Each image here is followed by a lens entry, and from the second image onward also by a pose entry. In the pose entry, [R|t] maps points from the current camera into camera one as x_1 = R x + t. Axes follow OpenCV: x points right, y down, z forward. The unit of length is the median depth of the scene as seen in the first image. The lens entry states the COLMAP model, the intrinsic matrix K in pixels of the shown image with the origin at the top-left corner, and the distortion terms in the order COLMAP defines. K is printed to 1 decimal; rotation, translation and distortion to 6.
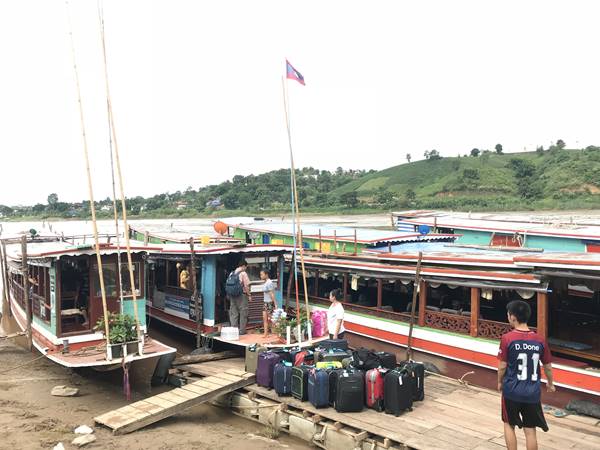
lens RADIAL K [[489.2, 0, 294.7], [0, 489.2, 226.8], [0, 0, 1]] dist [0.029136, -0.034868]
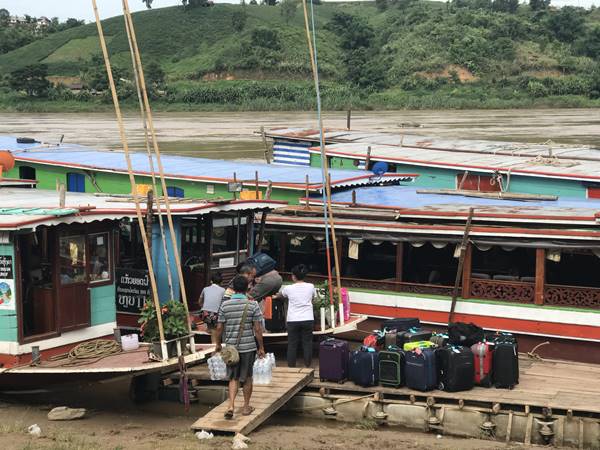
lens RADIAL K [[977.6, 0, 301.2], [0, 977.6, 227.8], [0, 0, 1]] dist [0.056239, 0.000000]
pose [[0.925128, -0.030649, 0.378416, -0.597082], [-0.004577, 0.995763, 0.091840, -0.060699], [-0.379628, -0.086696, 0.921068, -0.373118]]
